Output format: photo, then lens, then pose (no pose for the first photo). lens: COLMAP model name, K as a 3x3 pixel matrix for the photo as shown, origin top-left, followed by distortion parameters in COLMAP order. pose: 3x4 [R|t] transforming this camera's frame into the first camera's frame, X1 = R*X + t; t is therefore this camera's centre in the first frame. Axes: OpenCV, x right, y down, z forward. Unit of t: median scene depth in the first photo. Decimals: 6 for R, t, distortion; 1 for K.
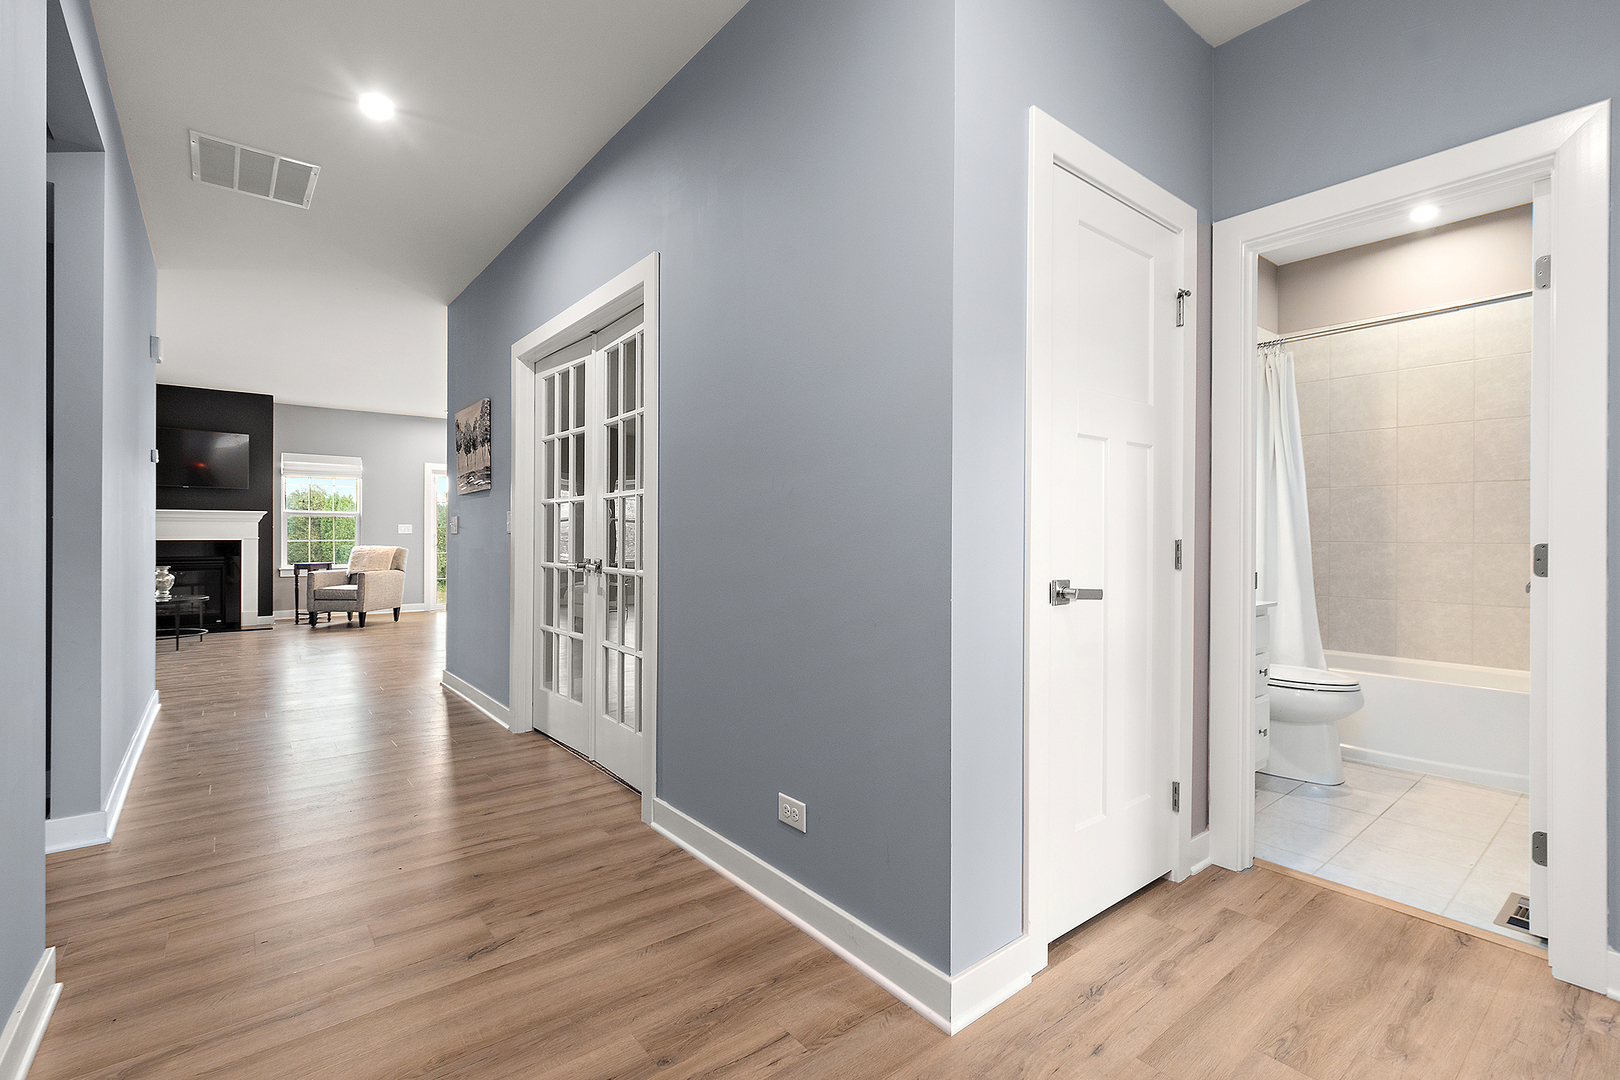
lens RADIAL K [[735.8, 0, 807.2], [0, 735.8, 536.1], [0, 0, 1]] dist [-0.004627, -0.000191]
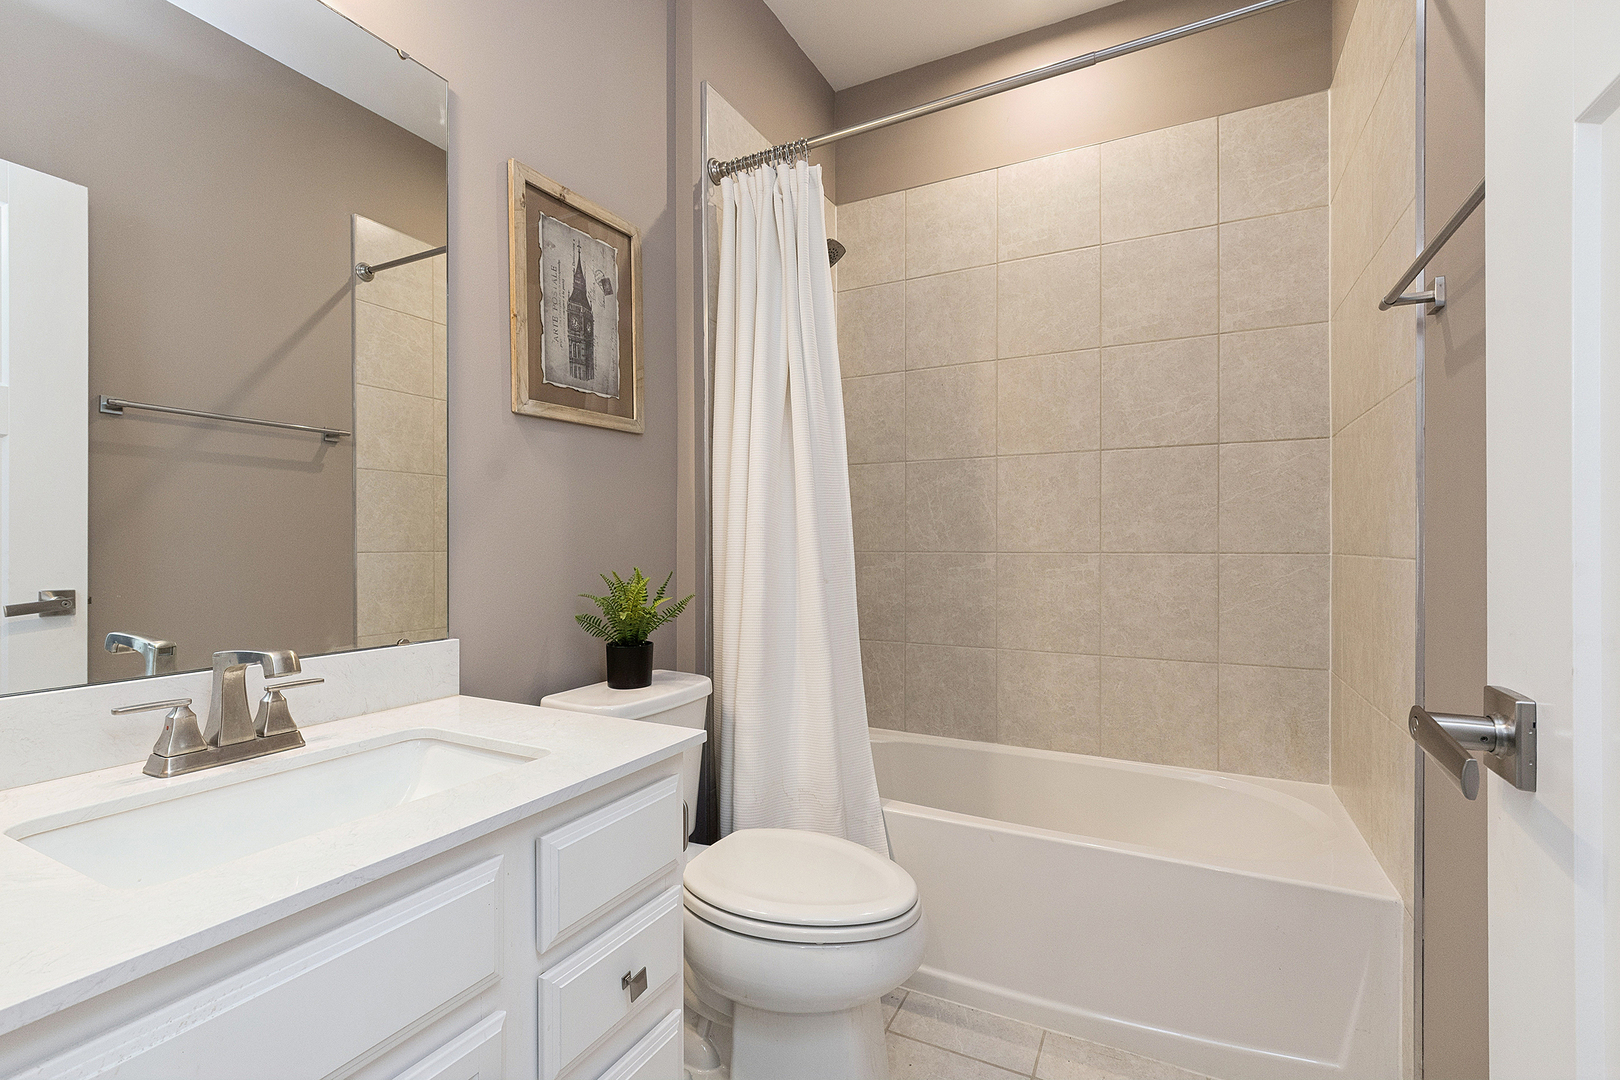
lens RADIAL K [[724.9, 0, 809.5], [0, 724.9, 546.9], [0, 0, 1]] dist [-0.004248, -0.000941]
pose [[0.913456, -0.006202, 0.406890, 0.463696], [0.005403, 0.999981, 0.003111, 0.002195], [-0.406901, -0.000643, 0.913472, 0.571385]]
